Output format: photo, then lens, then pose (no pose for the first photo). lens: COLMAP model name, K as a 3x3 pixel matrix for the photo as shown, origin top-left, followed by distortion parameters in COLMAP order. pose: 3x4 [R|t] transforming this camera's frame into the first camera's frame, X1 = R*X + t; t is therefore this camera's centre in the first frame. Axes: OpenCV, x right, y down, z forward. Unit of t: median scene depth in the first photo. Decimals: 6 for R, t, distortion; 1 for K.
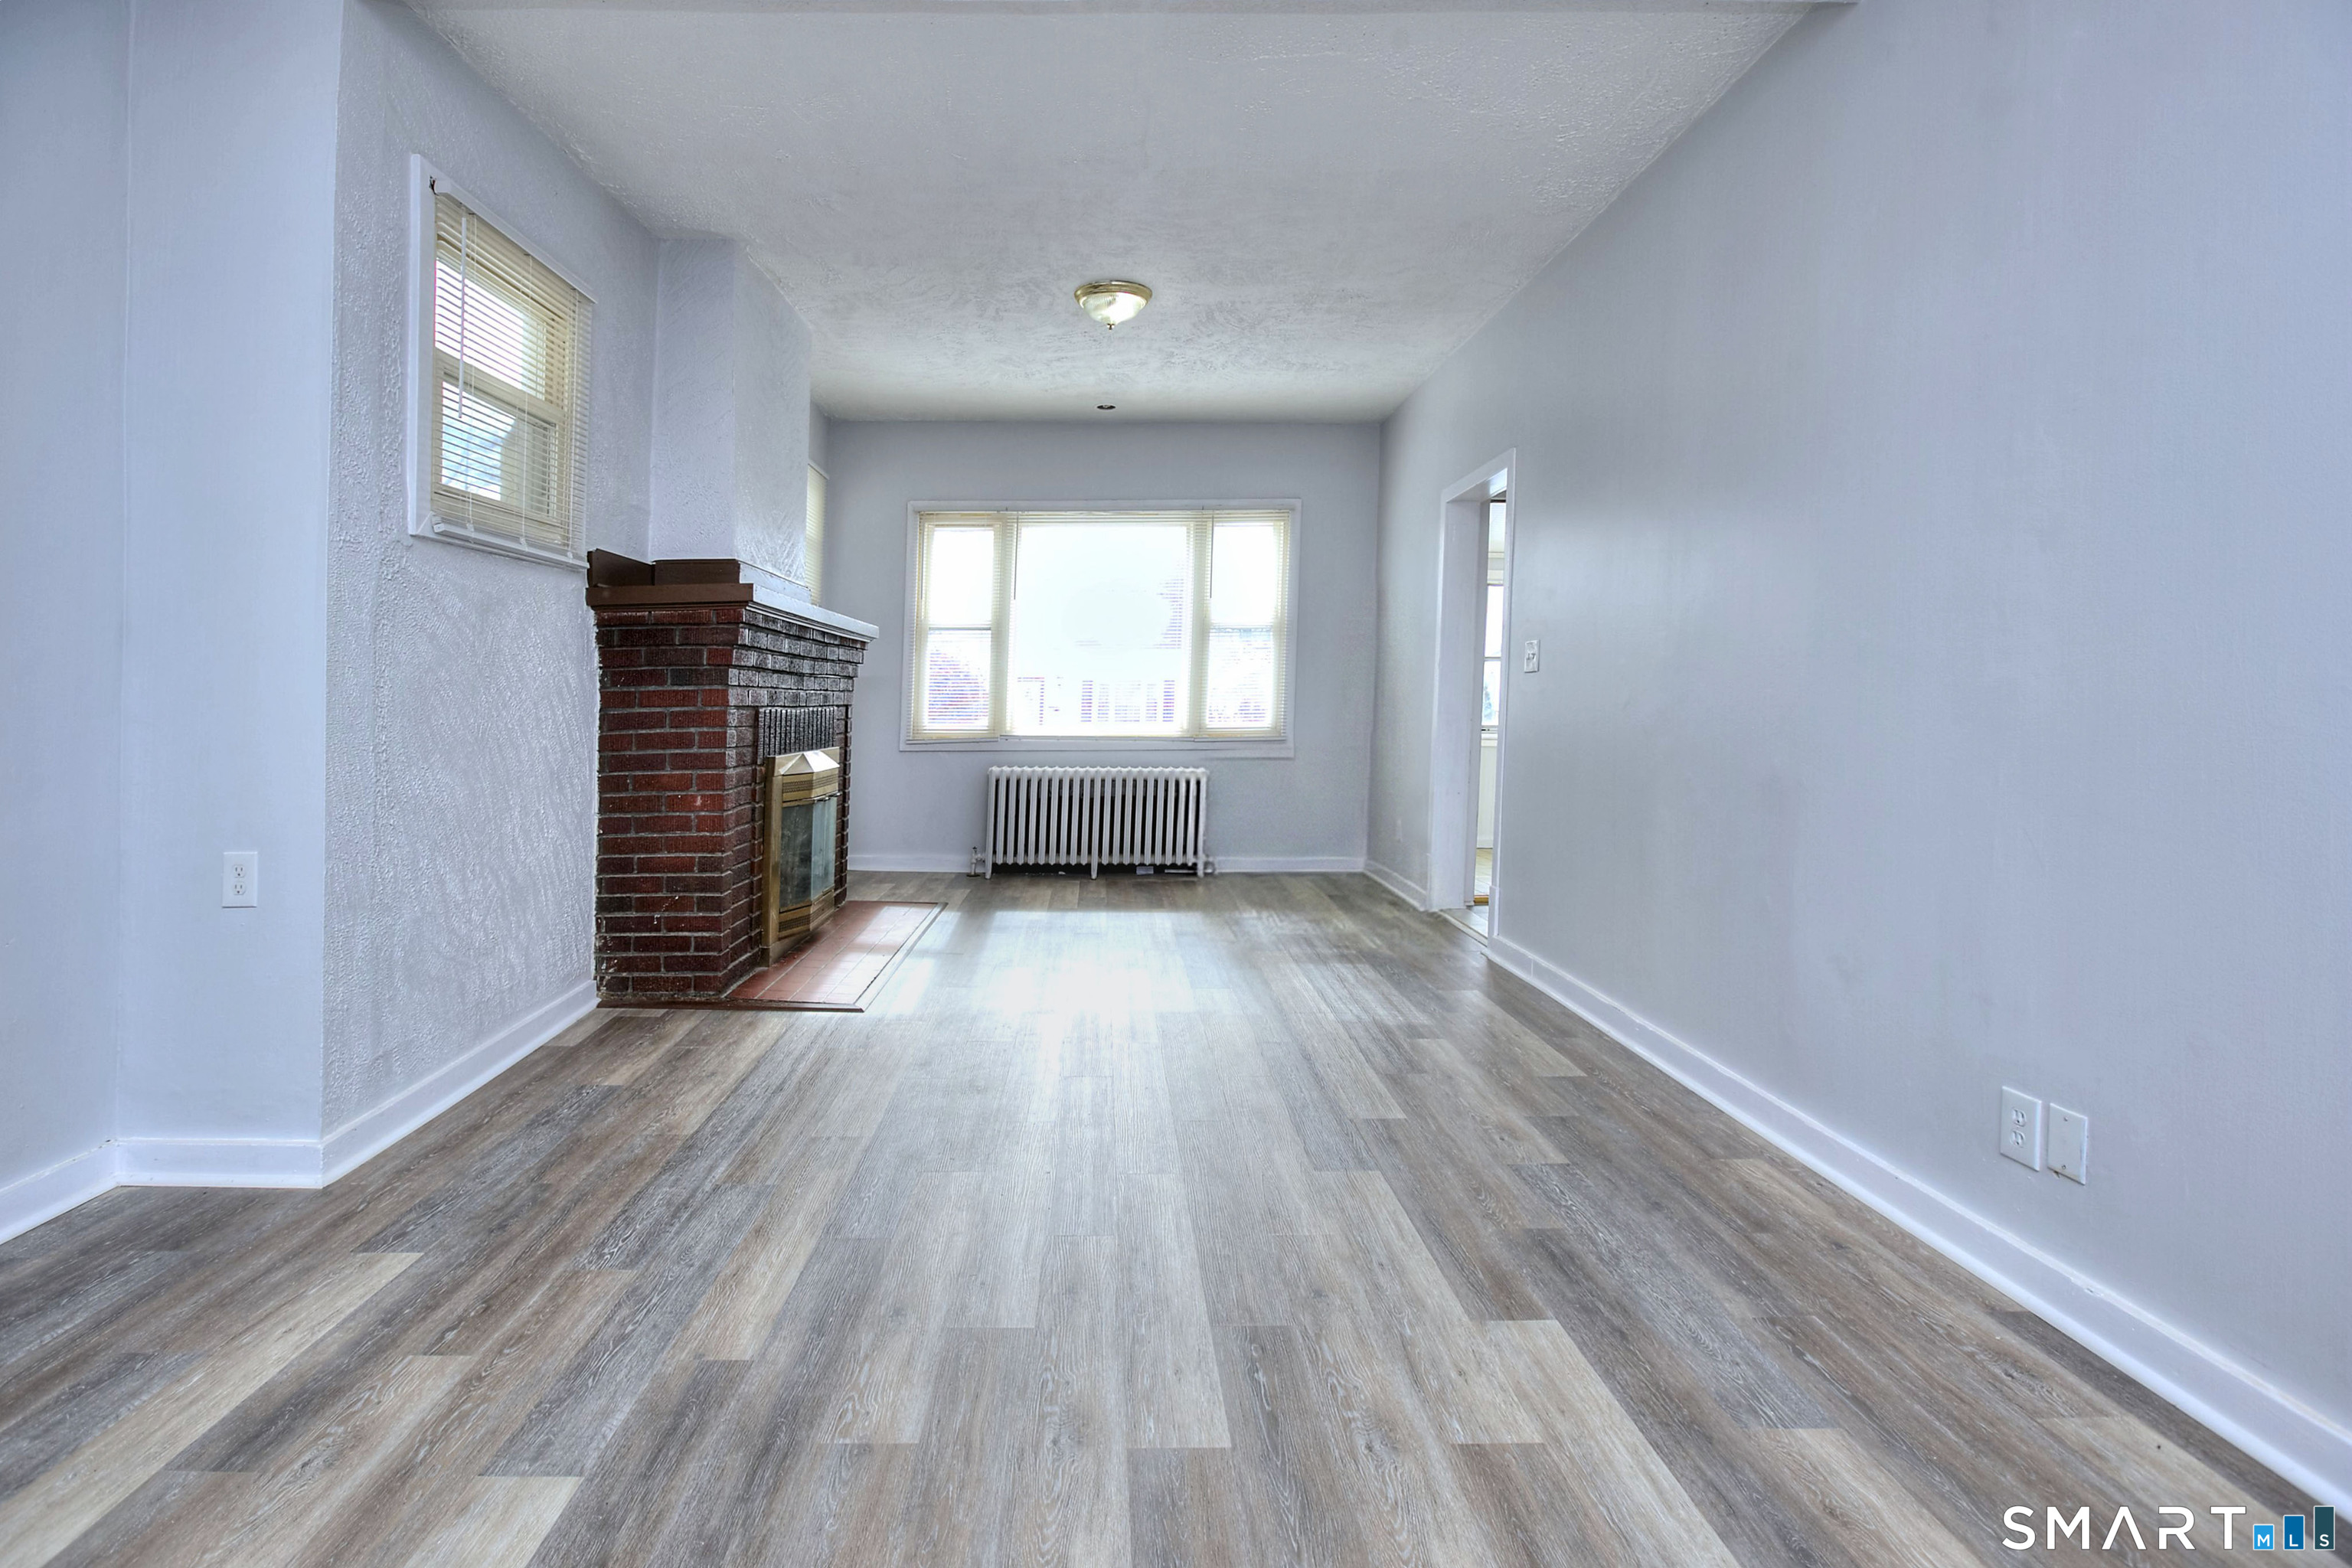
lens RADIAL K [[1069.2, 0, 1128.3], [0, 1069.2, 743.4], [0, 0, 1]] dist [-0.015962, 0.000572]
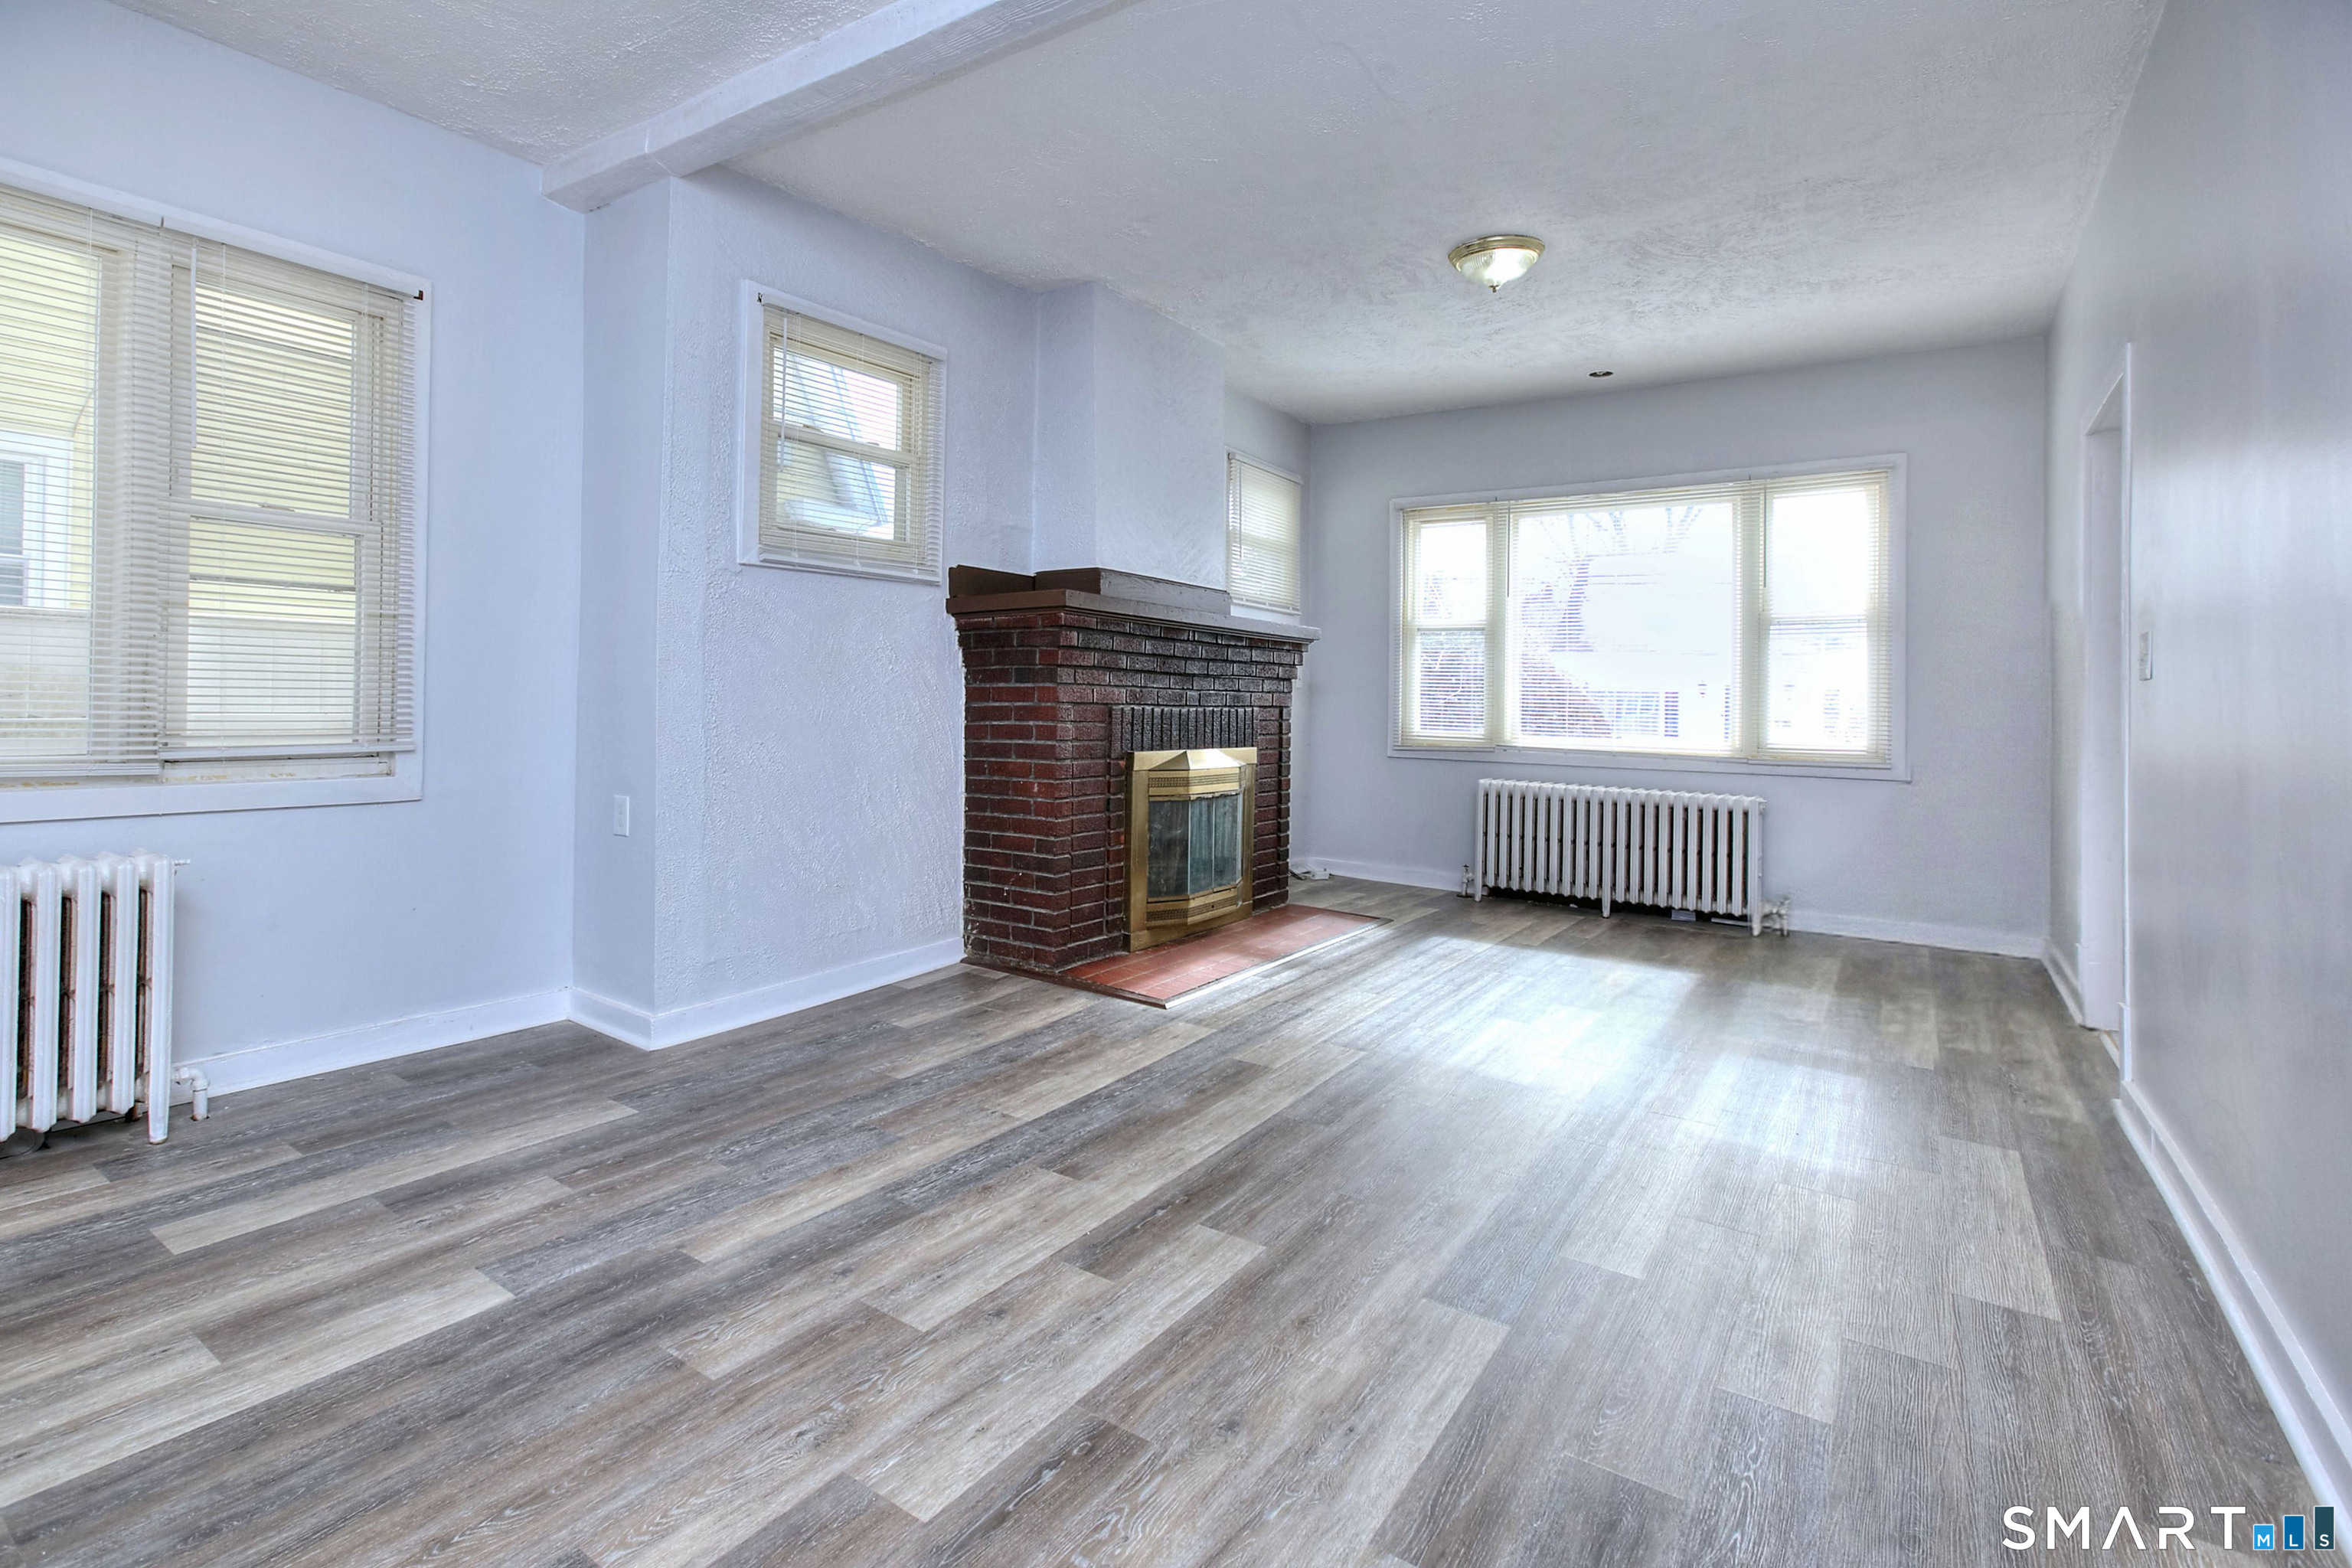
lens RADIAL K [[1082.4, 0, 1101.7], [0, 1082.4, 683.9], [0, 0, 1]] dist [-0.016729, 0.001185]
pose [[0.803083, 0.007060, -0.595825, 0.315409], [-0.044325, 0.997867, -0.047920, -0.002461], [0.594216, 0.064894, 0.801684, 0.134167]]
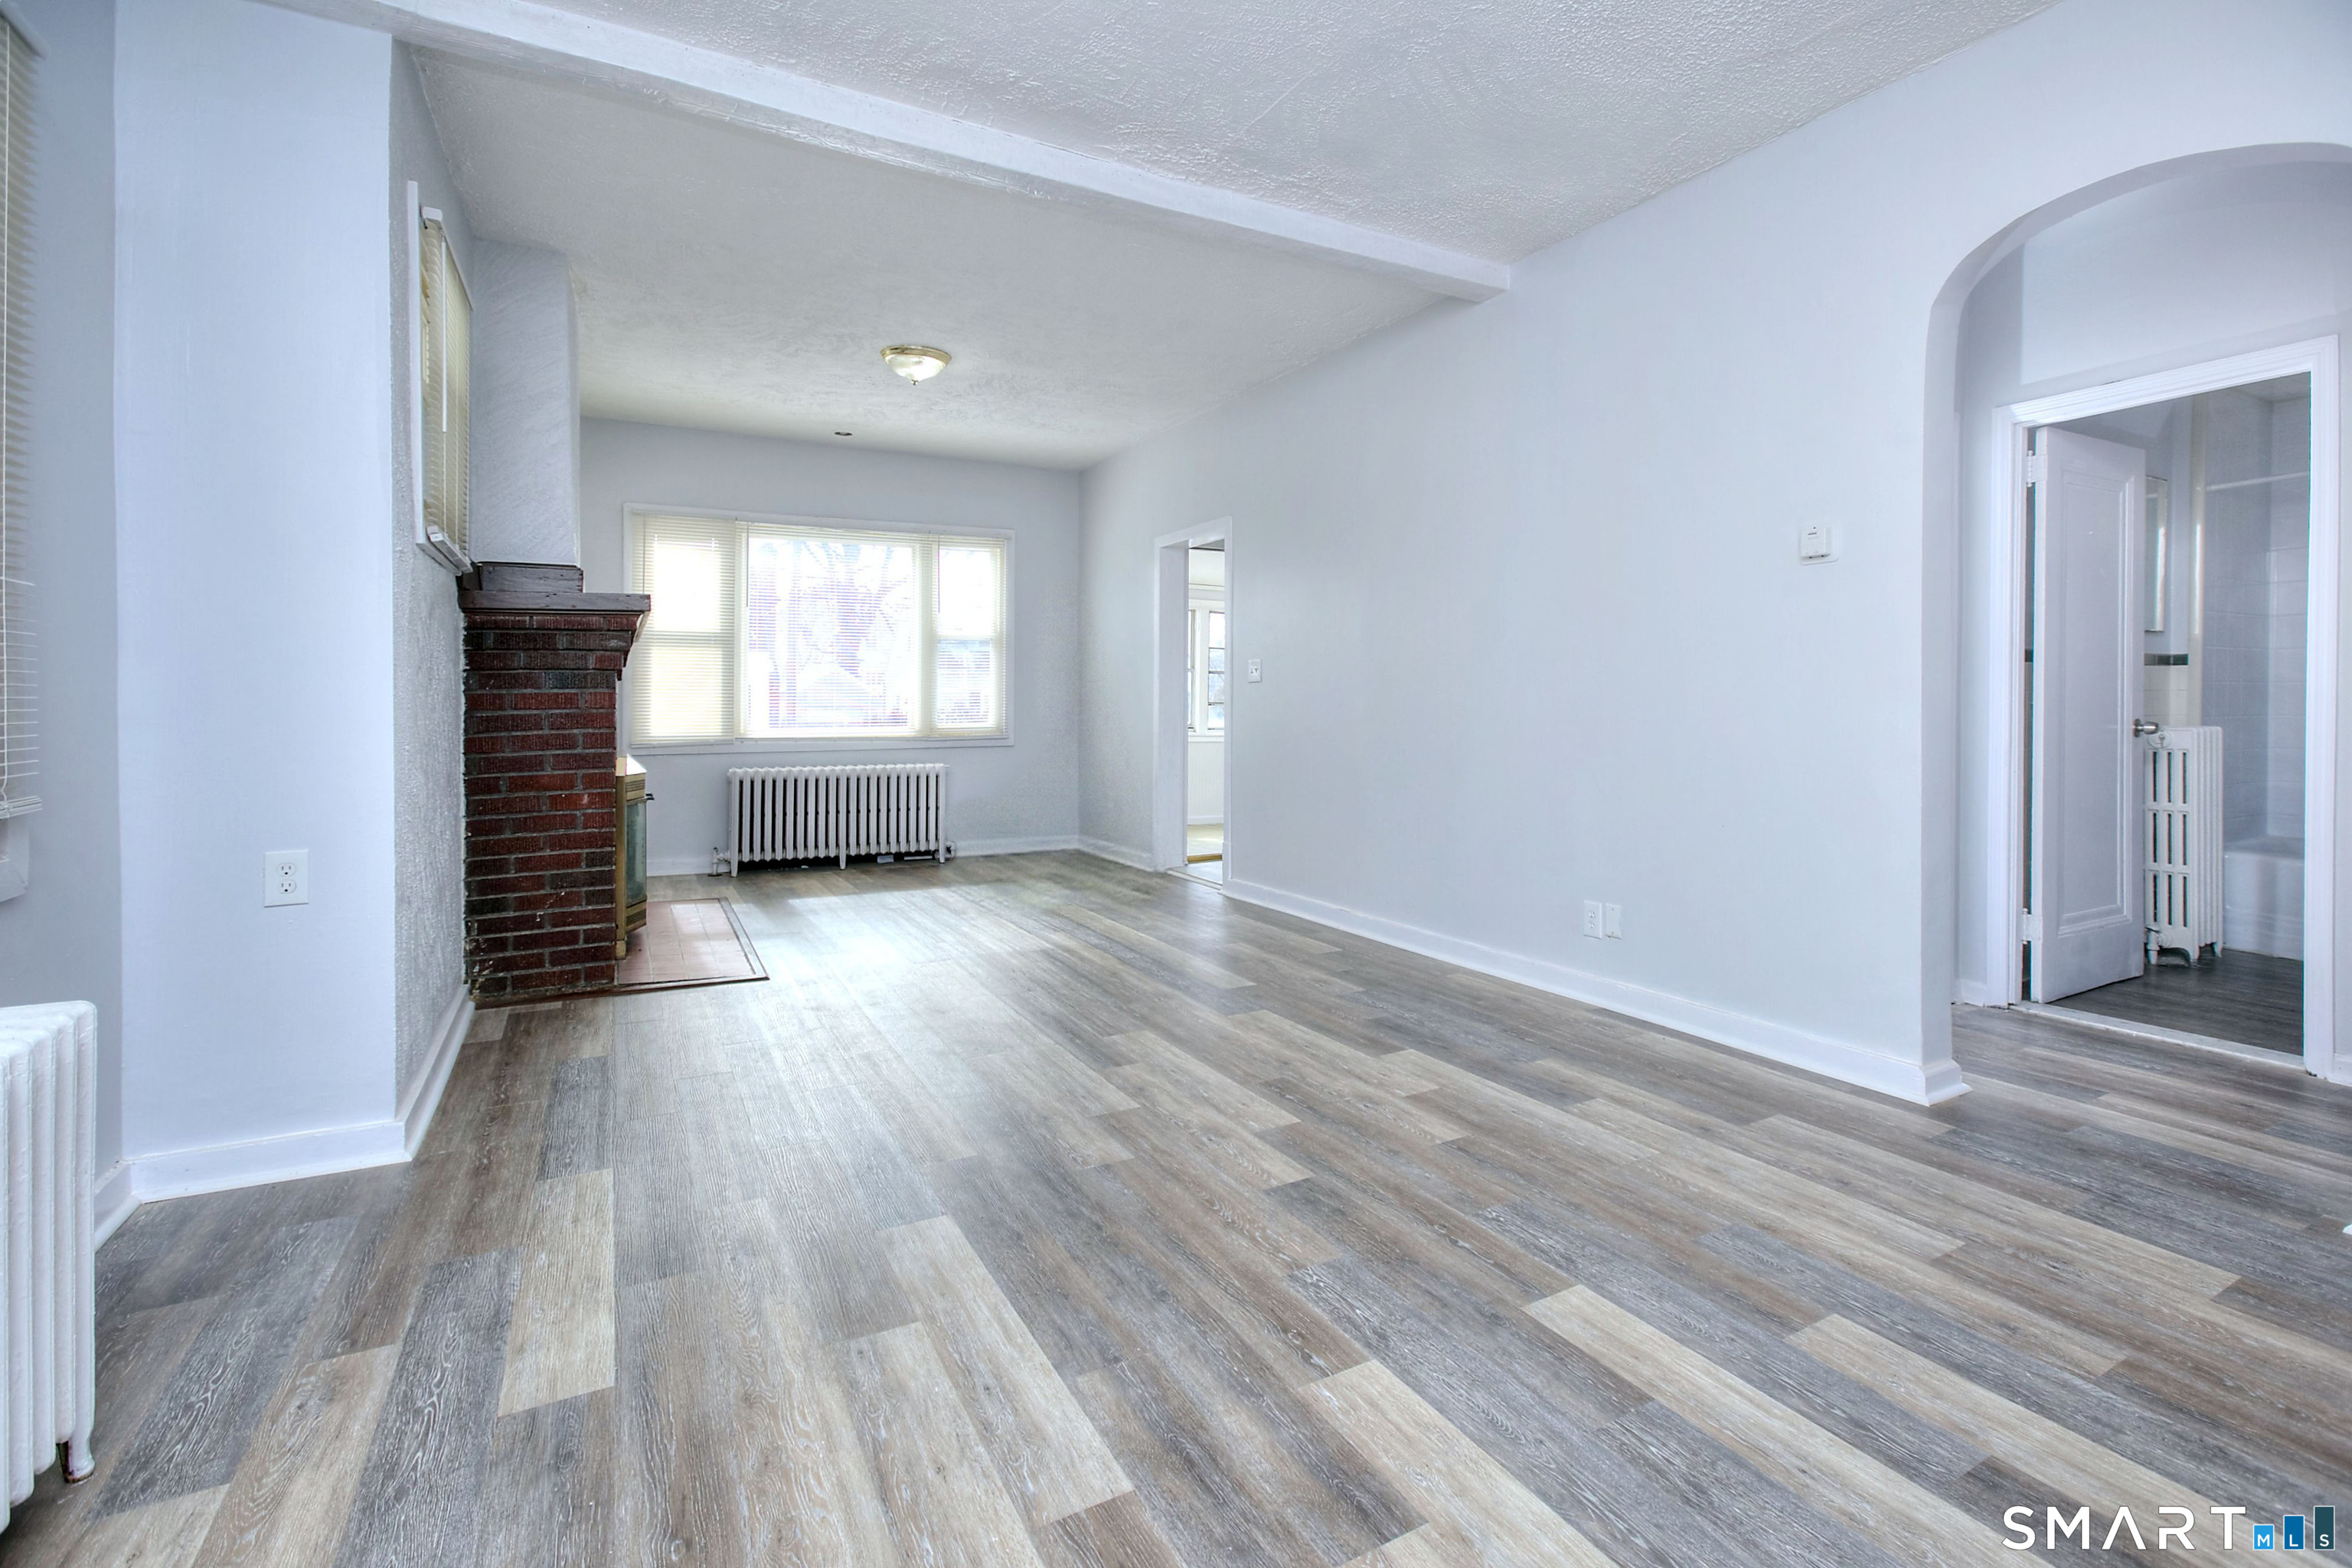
lens RADIAL K [[1128.3, 0, 1179.6], [0, 1128.3, 714.3], [0, 0, 1]] dist [-0.018493, 0.001440]
pose [[0.882035, -0.004584, 0.471161, -0.403469], [0.019256, 0.999468, -0.026325, 0.010816], [-0.470790, 0.032292, 0.881654, -0.245960]]
